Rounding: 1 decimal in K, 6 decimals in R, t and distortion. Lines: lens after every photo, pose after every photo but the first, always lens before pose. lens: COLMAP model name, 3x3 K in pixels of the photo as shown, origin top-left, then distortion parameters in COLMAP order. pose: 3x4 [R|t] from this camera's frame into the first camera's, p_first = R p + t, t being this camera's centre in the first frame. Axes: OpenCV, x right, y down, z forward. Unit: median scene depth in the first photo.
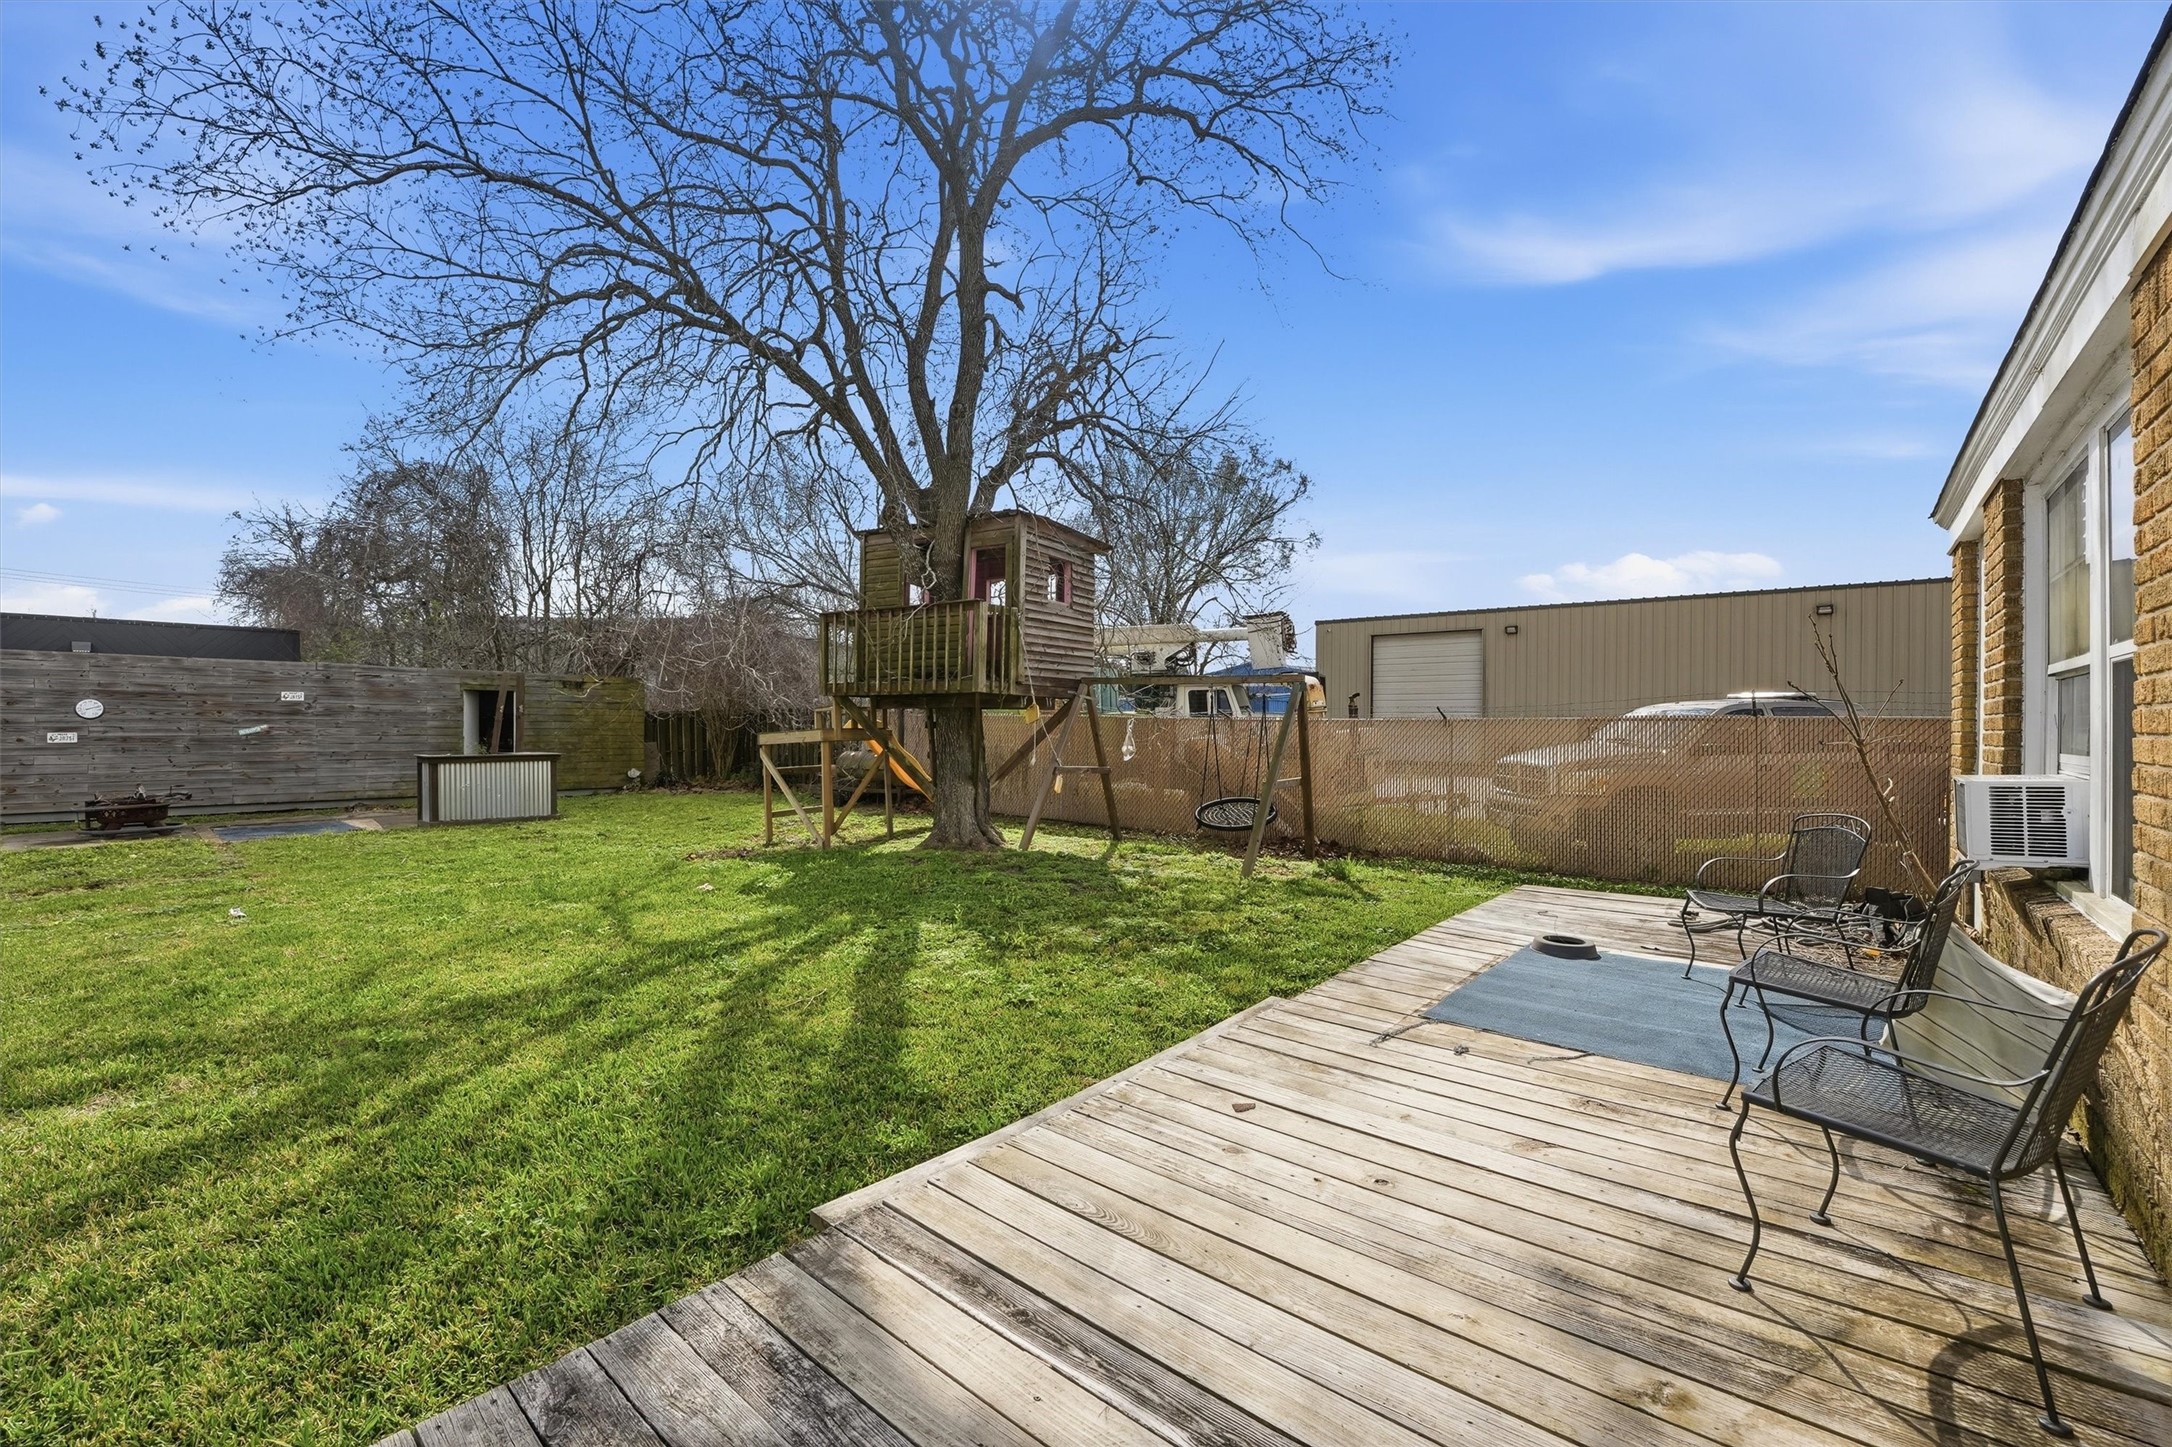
lens RADIAL K [[887.3, 0, 1084.8], [0, 887.3, 724.3], [0, 0, 1]] dist [-0.024788, 0.000315]
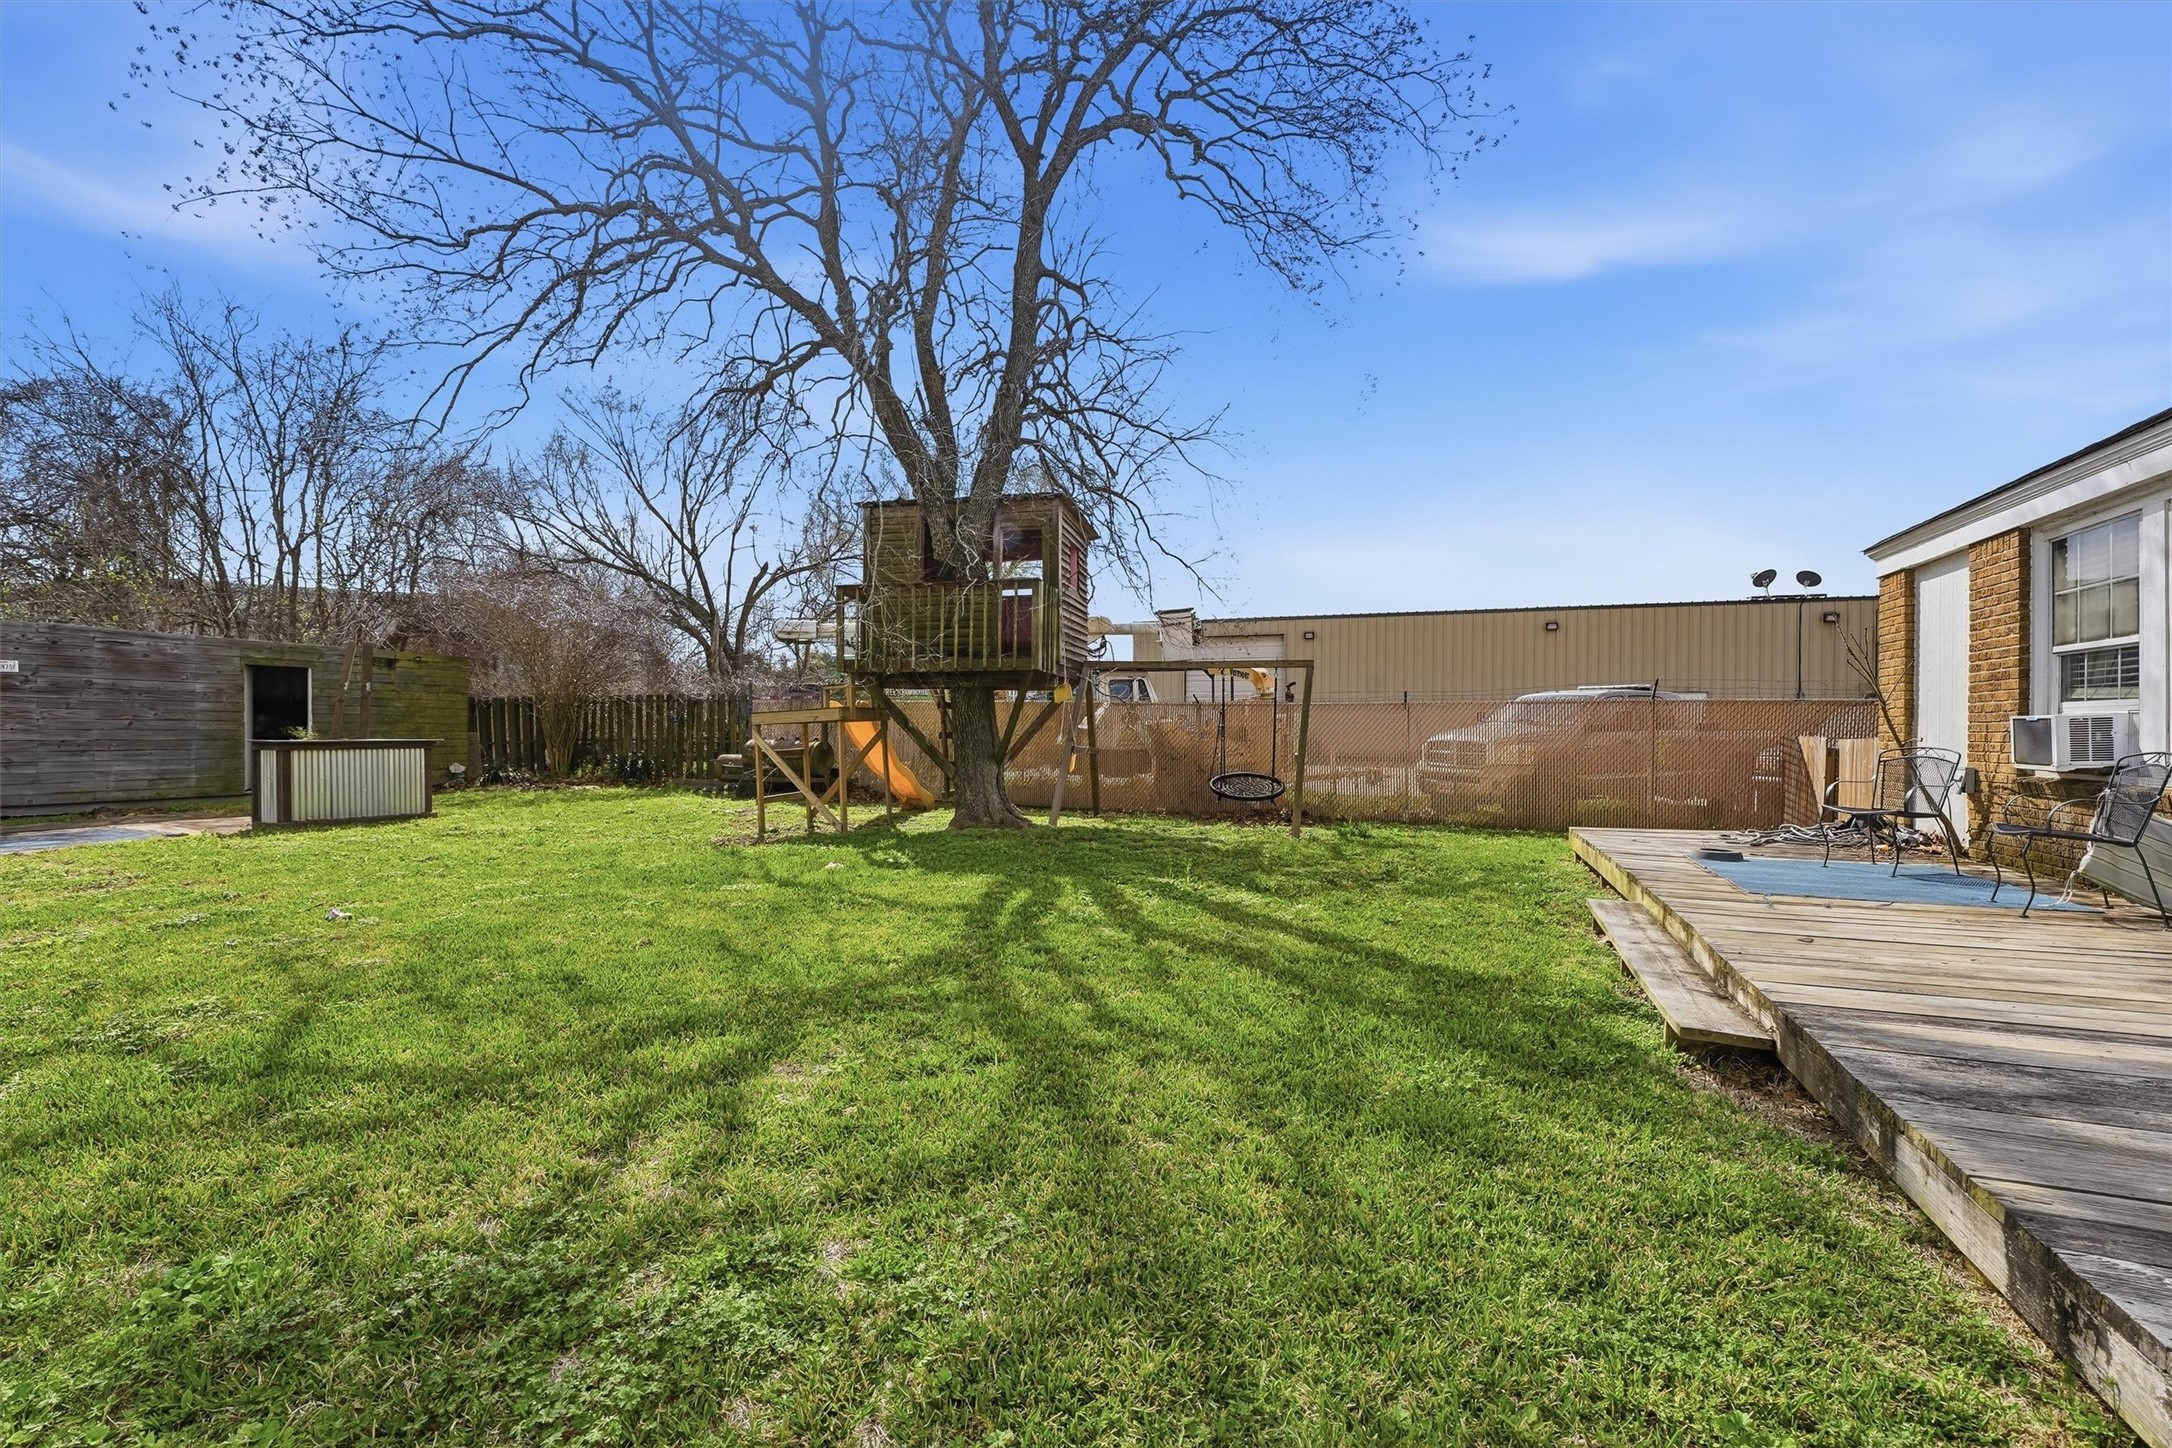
lens RADIAL K [[884.0, 0, 1086.6], [0, 884.0, 731.0], [0, 0, 1]] dist [-0.021860, -0.000037]
pose [[0.950992, -0.000283, 0.309216, -0.345870], [-0.001446, 0.999985, 0.005362, 0.025698], [-0.309212, -0.005546, 0.950977, 0.012627]]
